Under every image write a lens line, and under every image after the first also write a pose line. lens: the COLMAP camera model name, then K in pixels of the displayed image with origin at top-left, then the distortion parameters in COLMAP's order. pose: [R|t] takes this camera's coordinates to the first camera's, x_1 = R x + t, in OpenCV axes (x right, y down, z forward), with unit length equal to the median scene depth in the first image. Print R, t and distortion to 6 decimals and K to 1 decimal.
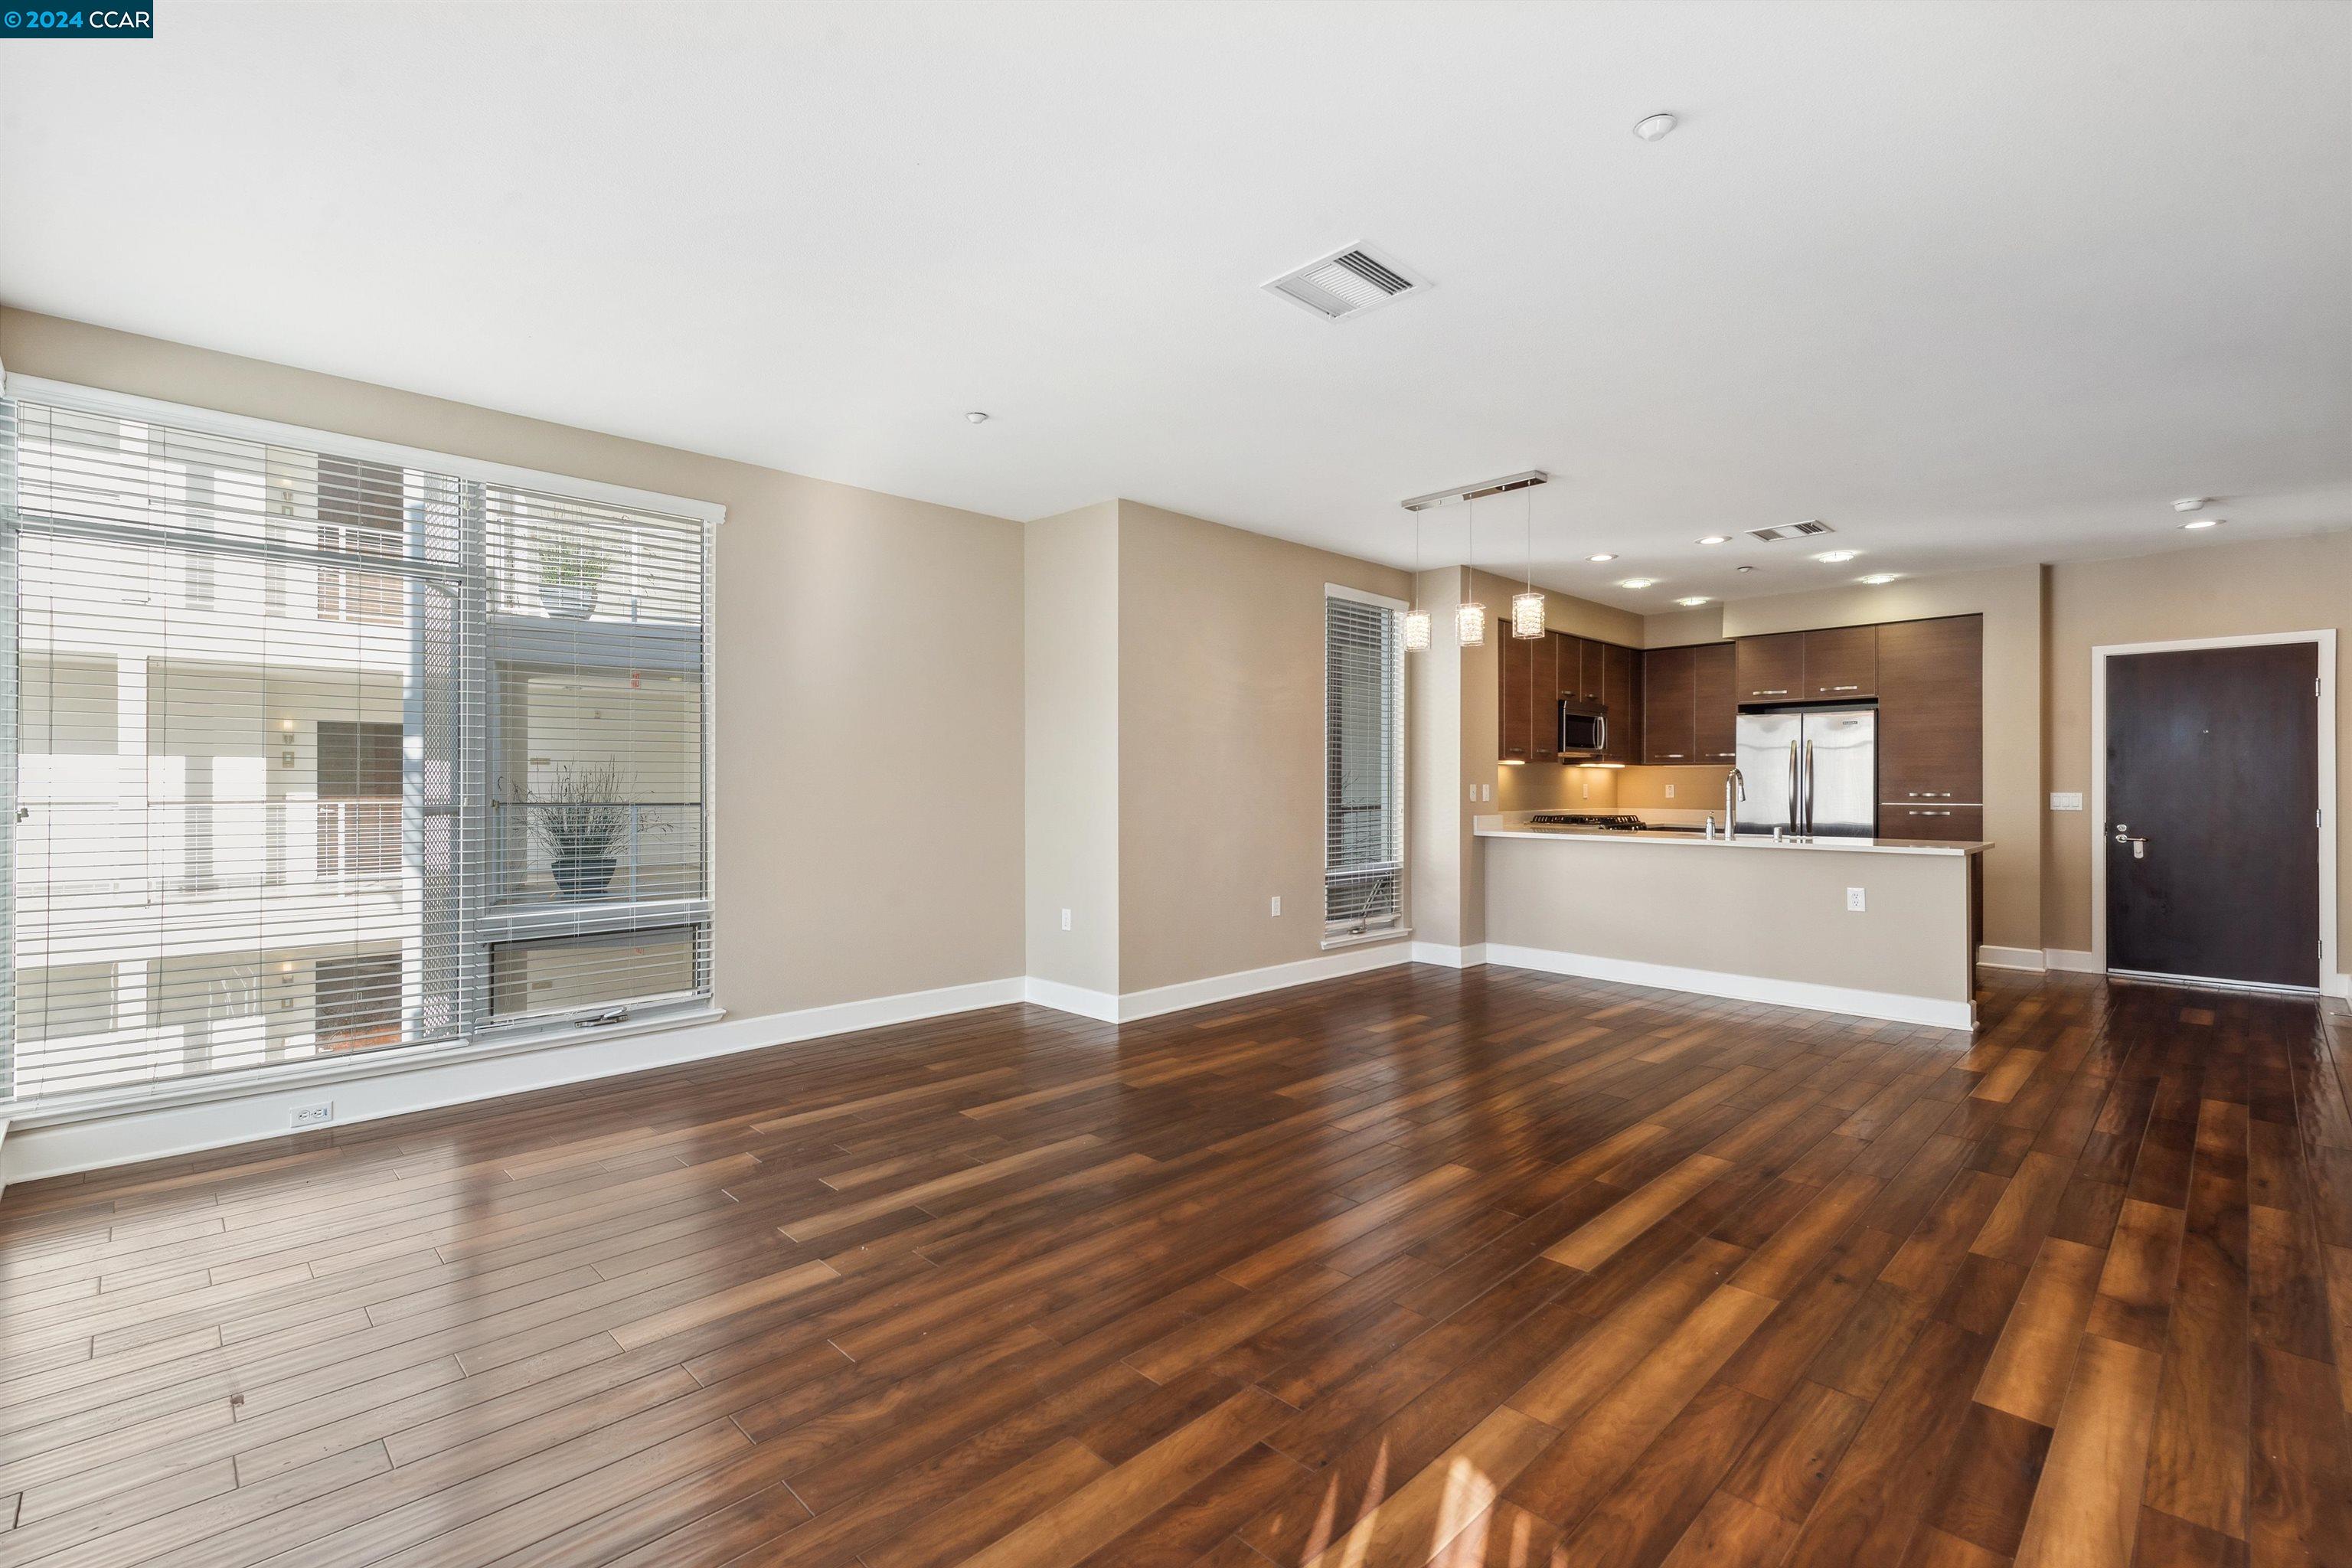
lens RADIAL K [[1014.9, 0, 1186.8], [0, 1014.9, 789.9], [0, 0, 1]] dist [0.010932, -0.002217]
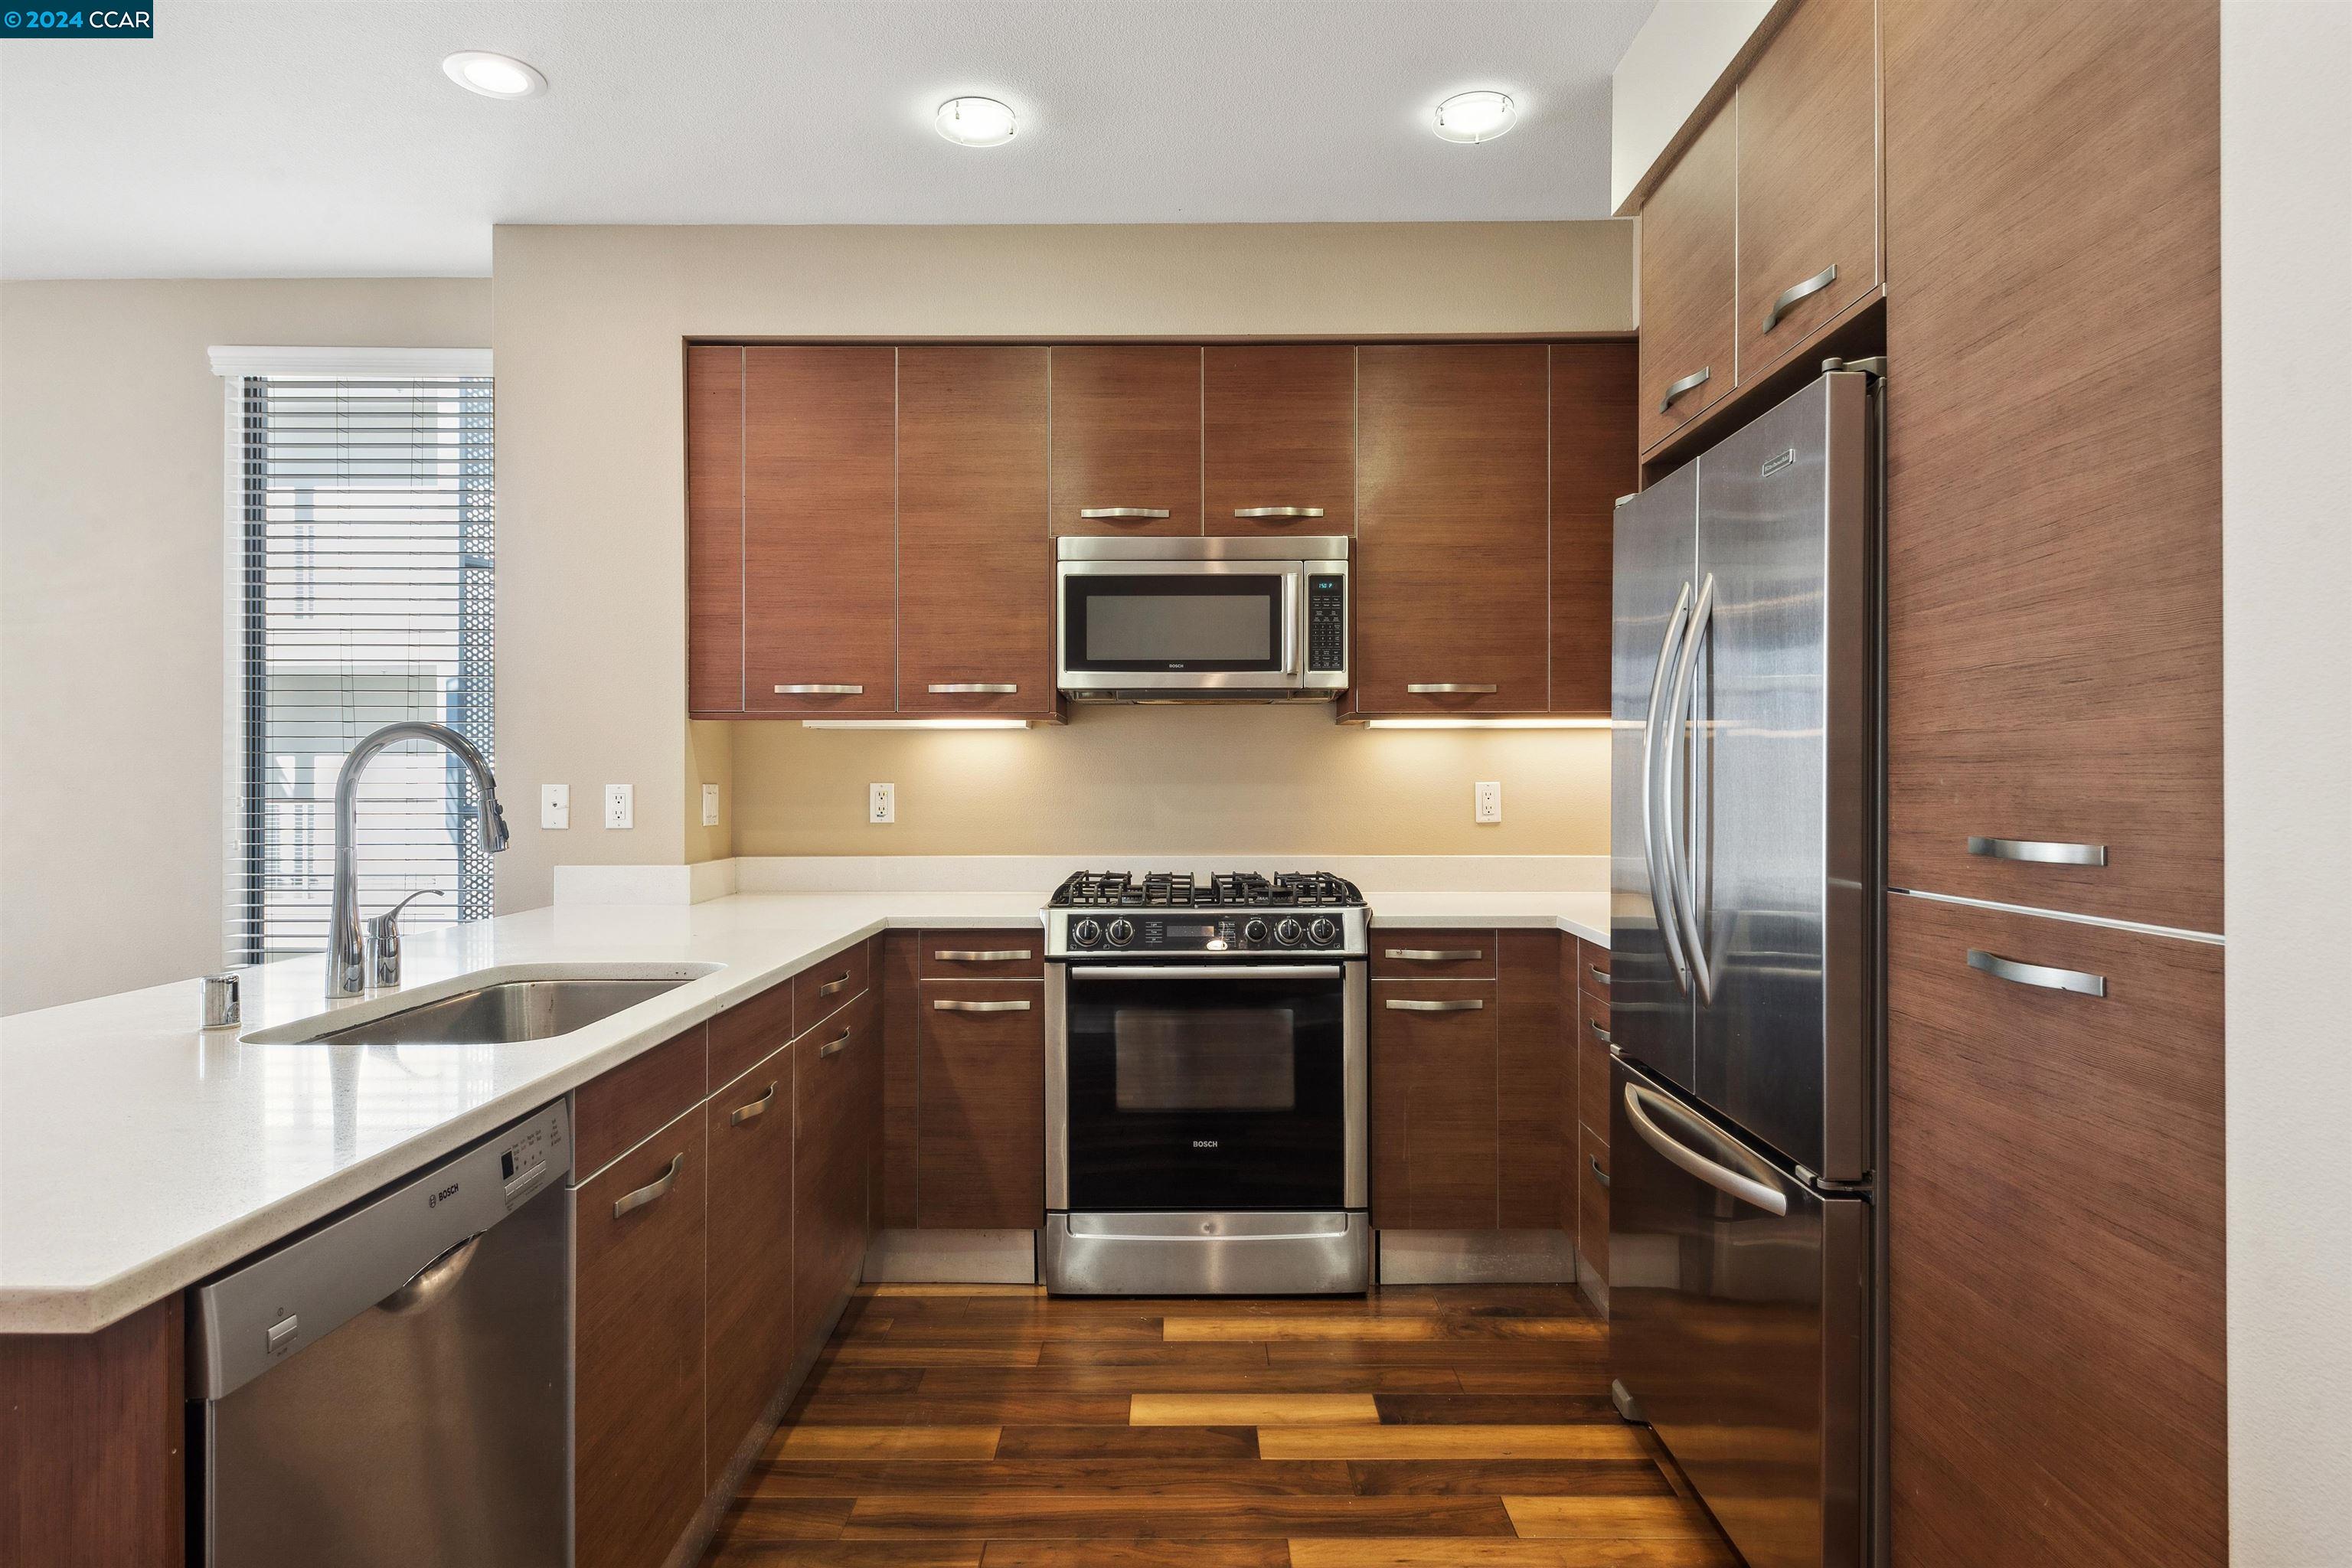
lens RADIAL K [[1359.9, 0, 1179.1], [0, 1359.9, 777.0], [0, 0, 1]] dist [0.023651, -0.006052]
pose [[0.712501, -0.003412, -0.701663, 0.820151], [-0.001969, 0.999975, -0.006861, -0.004578], [0.701668, 0.006270, 0.712476, 0.801580]]
